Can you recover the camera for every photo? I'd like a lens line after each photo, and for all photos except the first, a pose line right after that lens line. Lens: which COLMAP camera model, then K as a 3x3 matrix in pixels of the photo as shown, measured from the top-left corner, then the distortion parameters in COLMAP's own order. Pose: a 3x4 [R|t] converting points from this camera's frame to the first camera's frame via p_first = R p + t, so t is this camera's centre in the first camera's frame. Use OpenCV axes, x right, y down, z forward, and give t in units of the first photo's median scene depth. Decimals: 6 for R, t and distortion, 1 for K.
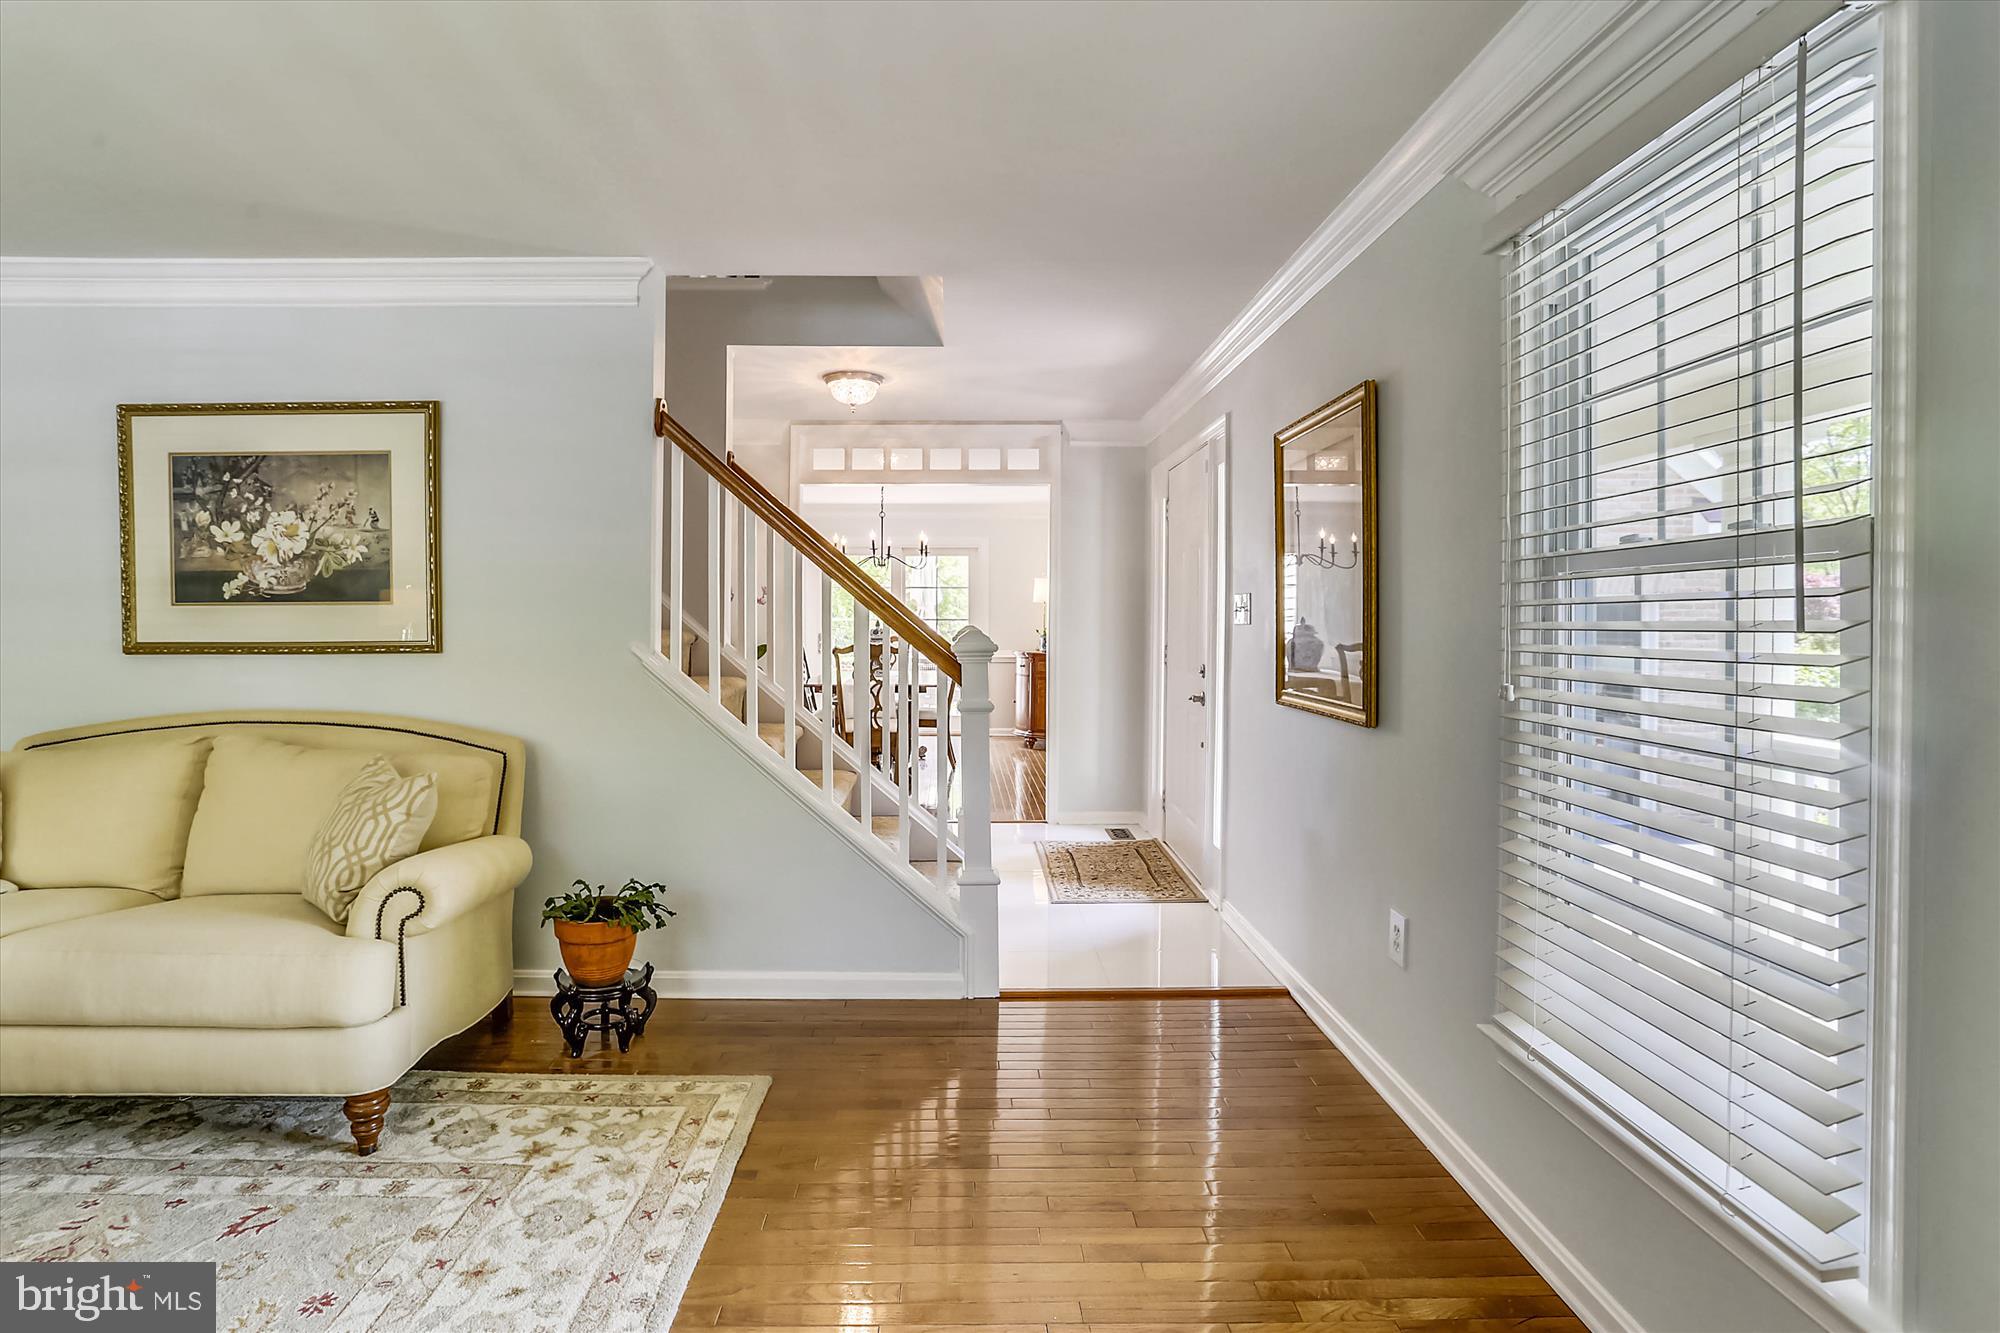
lens RADIAL K [[1035.4, 0, 936.1], [0, 1035.4, 621.7], [0, 0, 1]] dist [-0.000816, 0.001672]
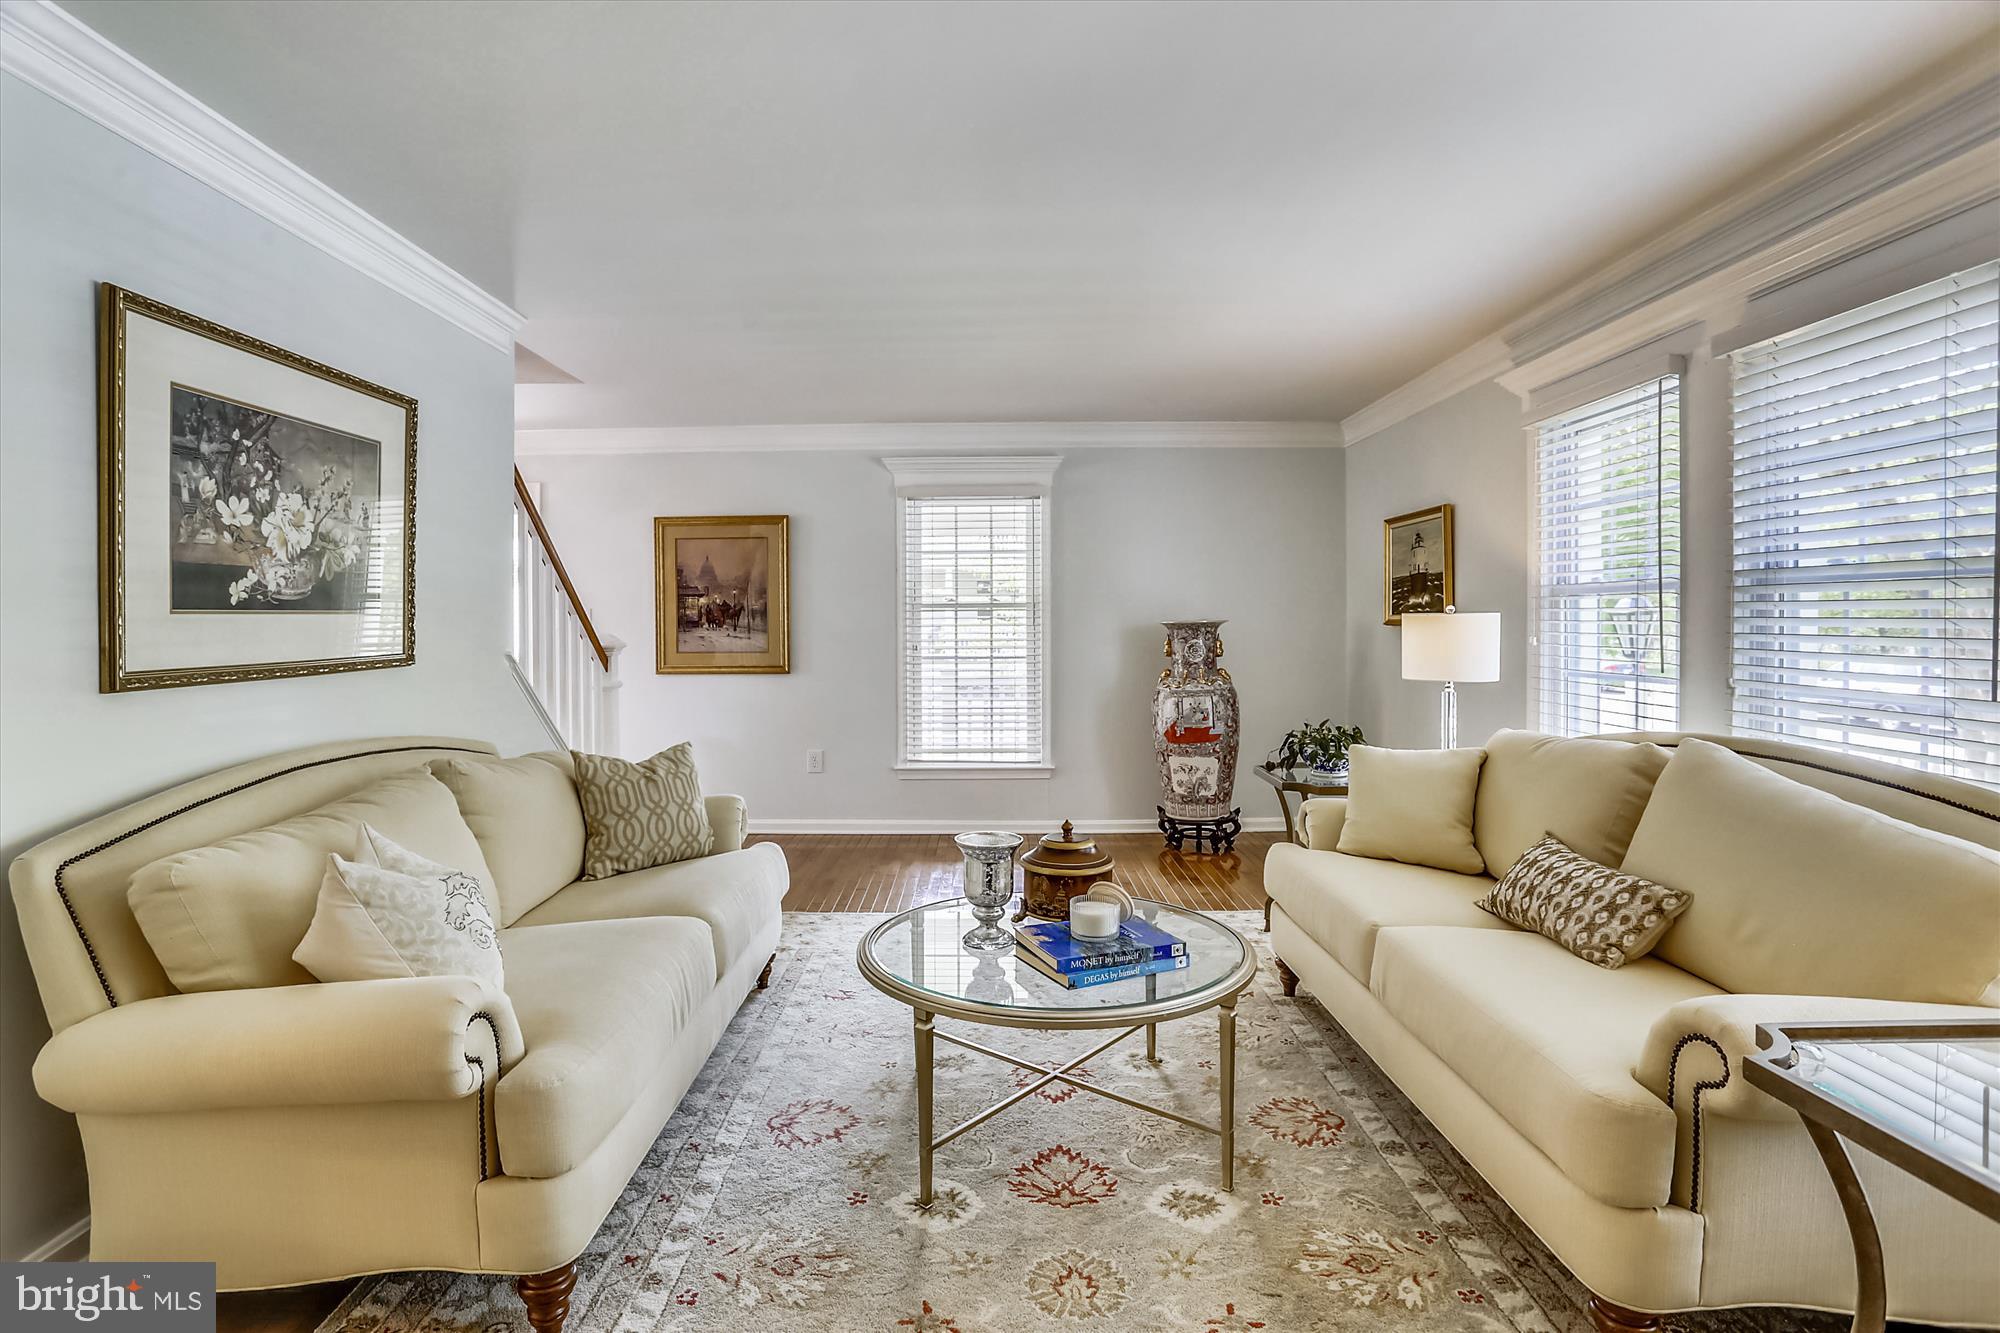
lens RADIAL K [[994.9, 0, 954.4], [0, 994.9, 639.7], [0, 0, 1]] dist [-0.050378, 0.021613]
pose [[-0.001178, -0.019255, 0.999814, -1.361133], [0.008486, 0.999778, 0.019264, -0.006727], [-0.999963, 0.008507, -0.001015, 0.504533]]
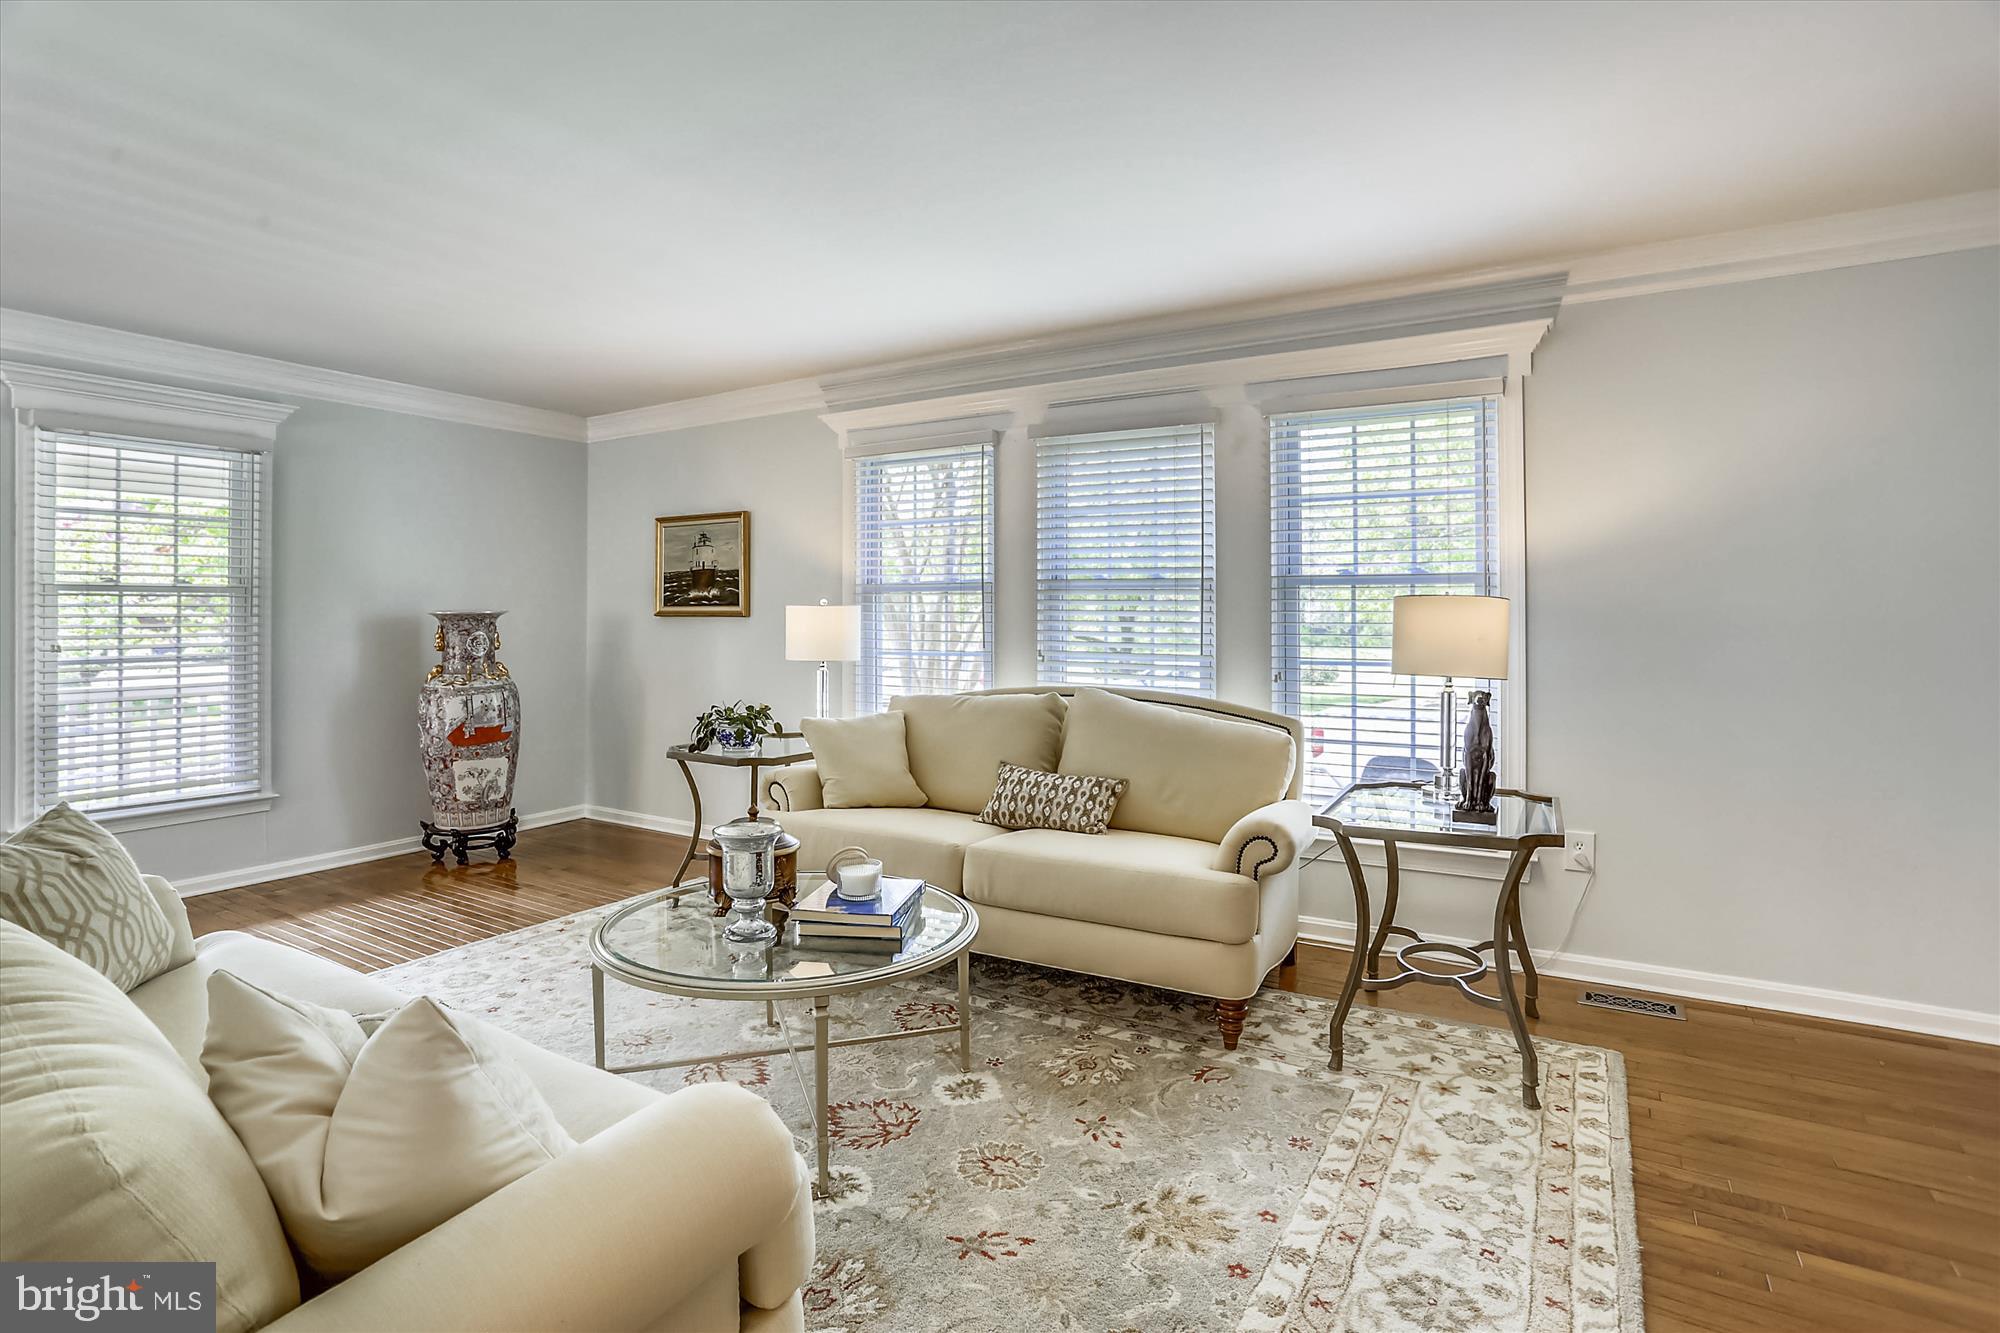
lens RADIAL K [[994.9, 0, 985.8], [0, 994.9, 632.4], [0, 0, 1]] dist [-0.050378, 0.021613]
pose [[-0.852325, -0.012313, 0.522867, -1.164189], [0.000217, 0.999714, 0.023895, -0.006234], [-0.523012, 0.020479, -0.852079, 0.968197]]
